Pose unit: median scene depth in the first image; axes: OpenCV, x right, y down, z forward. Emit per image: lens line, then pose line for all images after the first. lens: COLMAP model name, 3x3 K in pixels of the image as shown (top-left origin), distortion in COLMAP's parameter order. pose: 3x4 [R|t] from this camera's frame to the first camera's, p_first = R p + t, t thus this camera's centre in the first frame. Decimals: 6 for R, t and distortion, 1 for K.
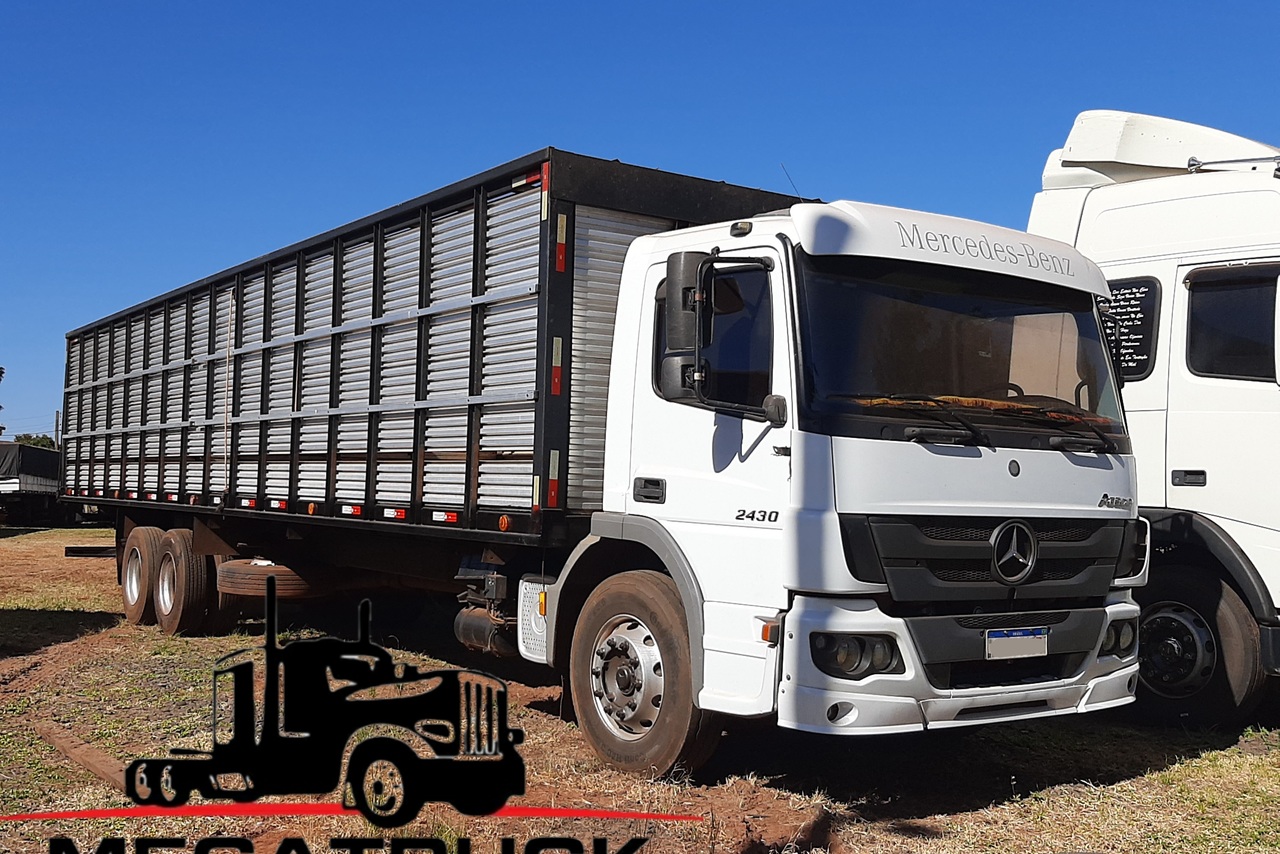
lens RADIAL K [[1370.0, 0, 633.6], [0, 1370.0, 404.1], [0, 0, 1]] dist [0.163451, -0.370837]
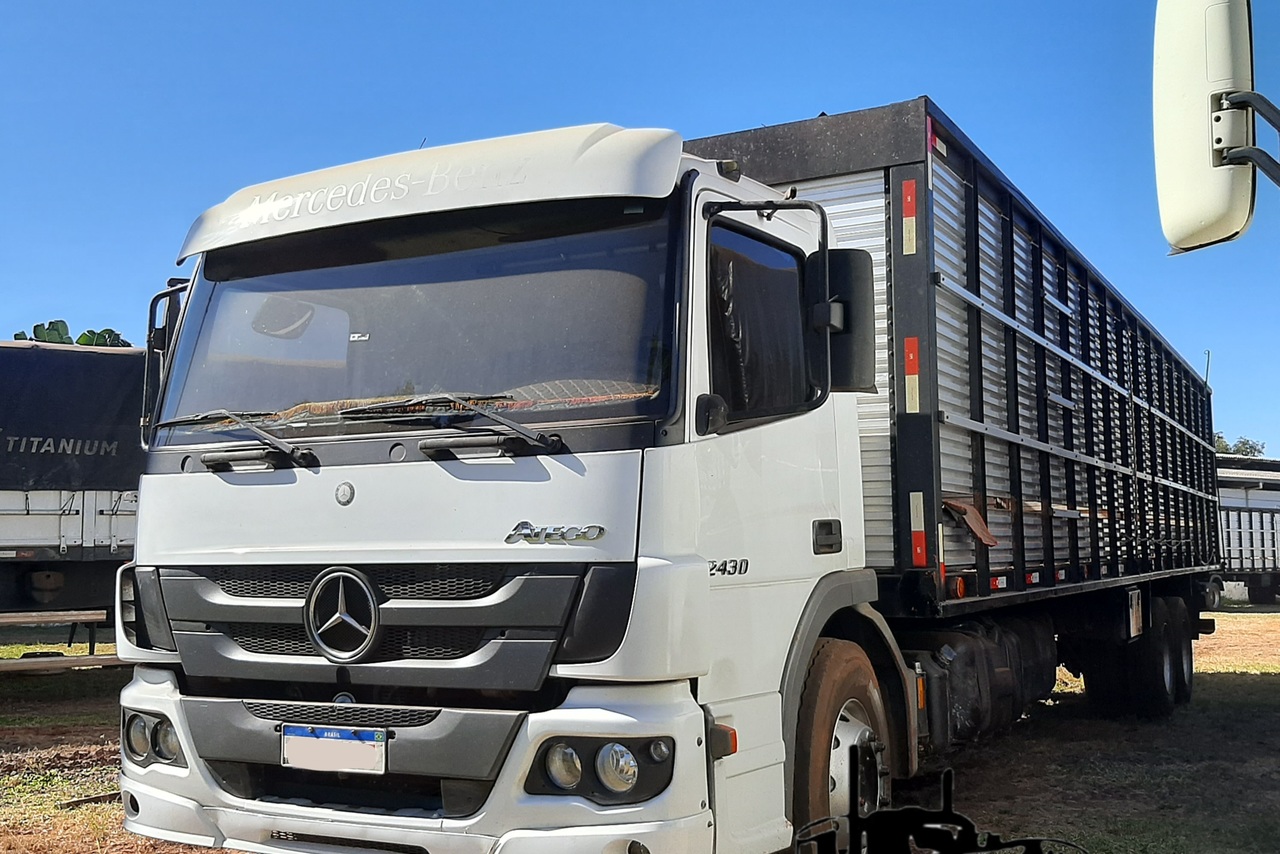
lens RADIAL K [[1370.0, 0, 633.6], [0, 1370.0, 404.1], [0, 0, 1]] dist [0.163451, -0.370837]
pose [[0.411494, -0.122492, -0.903144, 0.964532], [0.078557, 0.992006, -0.098752, 0.081037], [0.908021, -0.030312, 0.417827, 0.838382]]
